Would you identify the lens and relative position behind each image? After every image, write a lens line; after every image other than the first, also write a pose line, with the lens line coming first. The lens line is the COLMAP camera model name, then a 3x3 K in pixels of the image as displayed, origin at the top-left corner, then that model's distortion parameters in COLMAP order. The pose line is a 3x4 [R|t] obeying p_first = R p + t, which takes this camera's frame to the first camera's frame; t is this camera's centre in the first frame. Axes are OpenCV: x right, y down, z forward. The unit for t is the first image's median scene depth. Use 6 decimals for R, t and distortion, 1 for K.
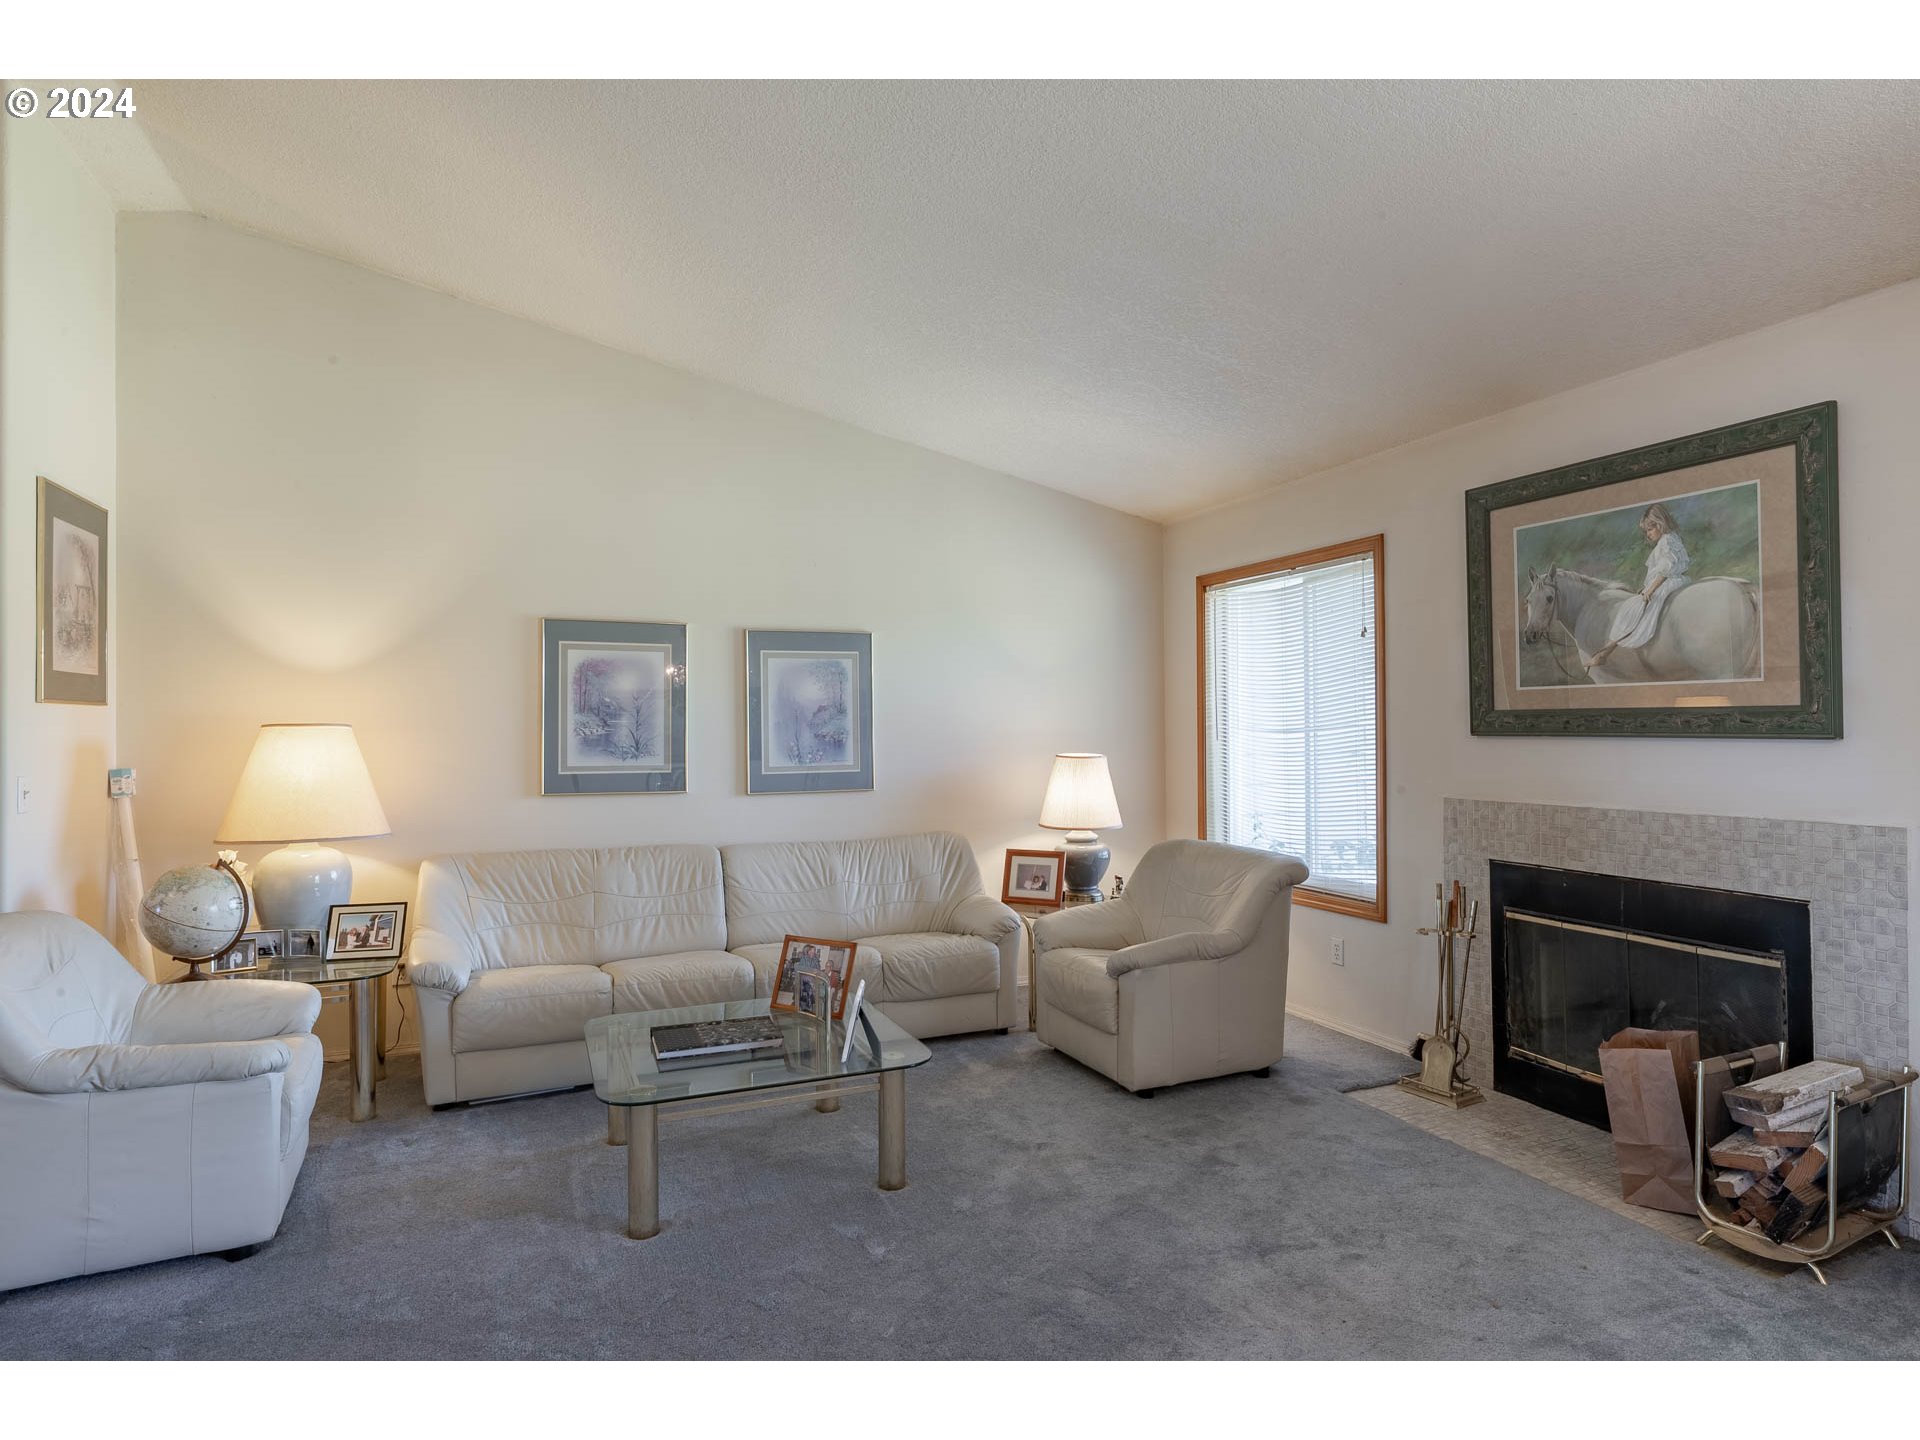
lens RADIAL K [[1058.7, 0, 970.3], [0, 1058.7, 719.3], [0, 0, 1]] dist [0.001349, 0.000123]
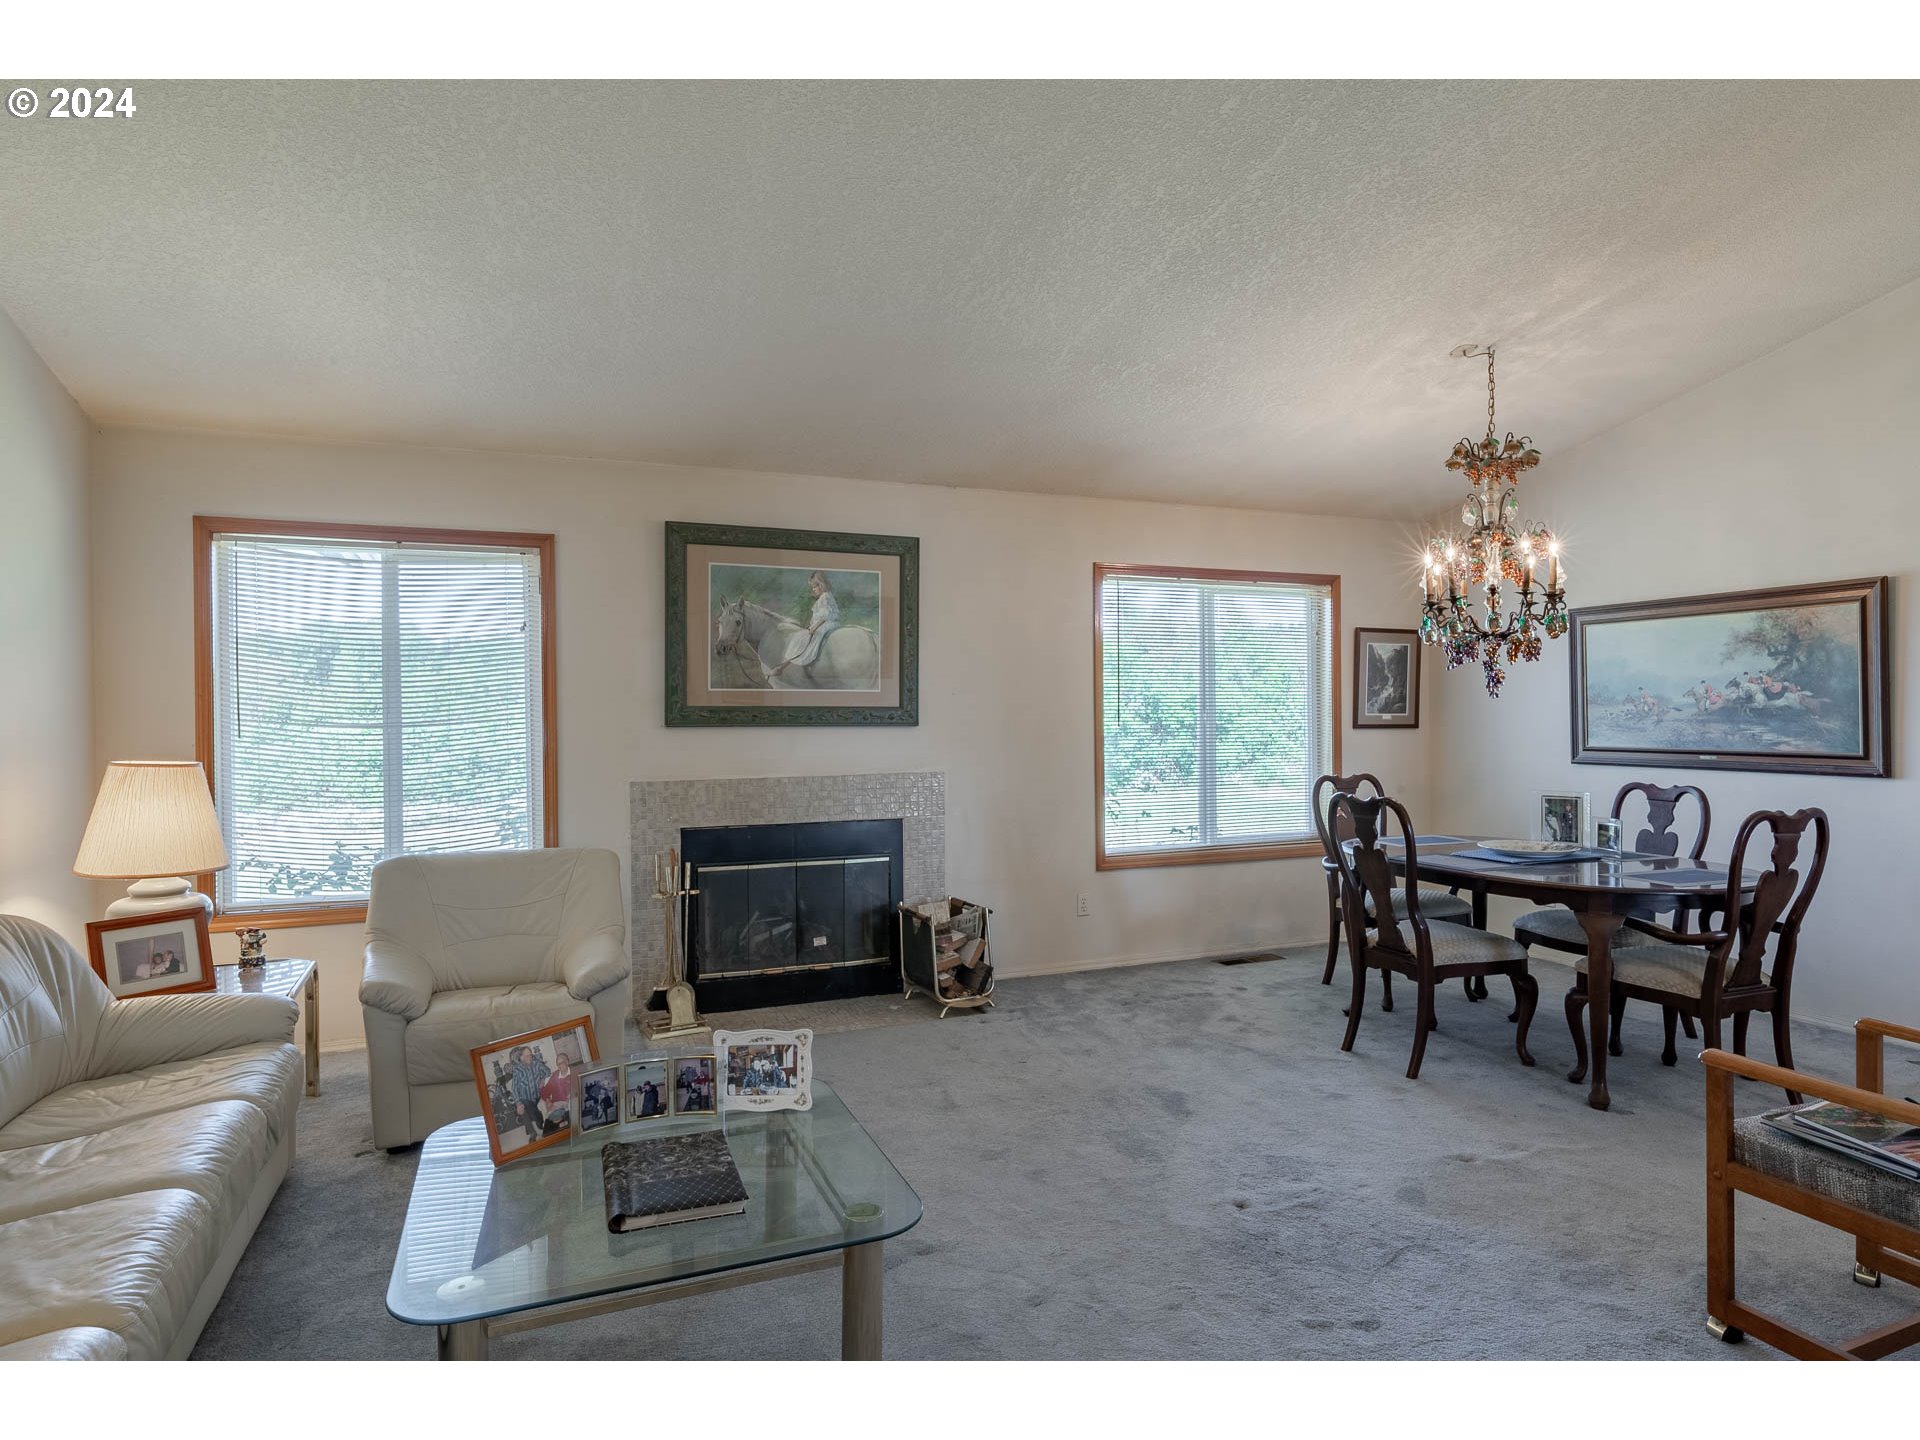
lens RADIAL K [[1058.7, 0, 970.3], [0, 1058.7, 719.3], [0, 0, 1]] dist [0.001349, 0.000123]
pose [[0.022616, 0.005875, 0.999727, -0.793740], [-0.001374, 0.999982, -0.005845, 0.014678], [-0.999743, -0.001242, 0.022623, 0.703750]]
